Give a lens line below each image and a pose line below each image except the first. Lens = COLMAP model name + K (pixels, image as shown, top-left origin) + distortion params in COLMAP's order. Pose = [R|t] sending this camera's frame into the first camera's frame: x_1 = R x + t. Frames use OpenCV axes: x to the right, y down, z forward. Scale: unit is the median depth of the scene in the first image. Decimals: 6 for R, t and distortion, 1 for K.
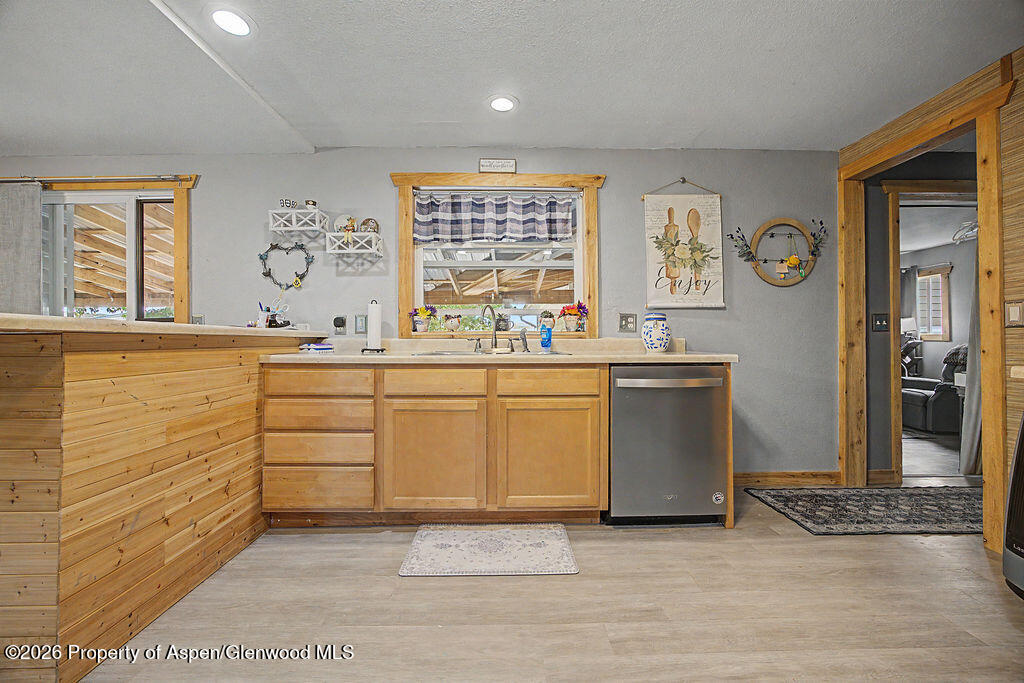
lens RADIAL K [[395.9, 0, 521.8], [0, 395.9, 335.2], [0, 0, 1]] dist [-0.015723, 0.001561]
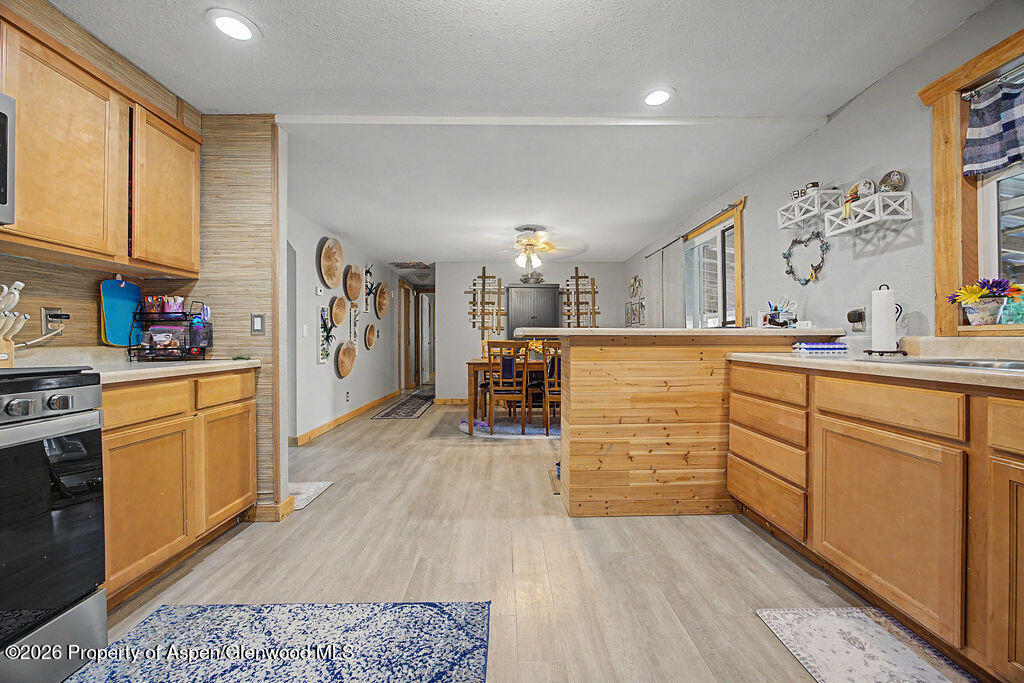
lens RADIAL K [[395.9, 0, 510.3], [0, 395.9, 342.0], [0, 0, 1]] dist [-0.015723, 0.001561]
pose [[-0.010677, 0.010671, -0.999886, 0.381455], [0.014408, 0.999841, 0.010516, 0.000348], [0.999839, -0.014295, -0.010829, 0.334772]]
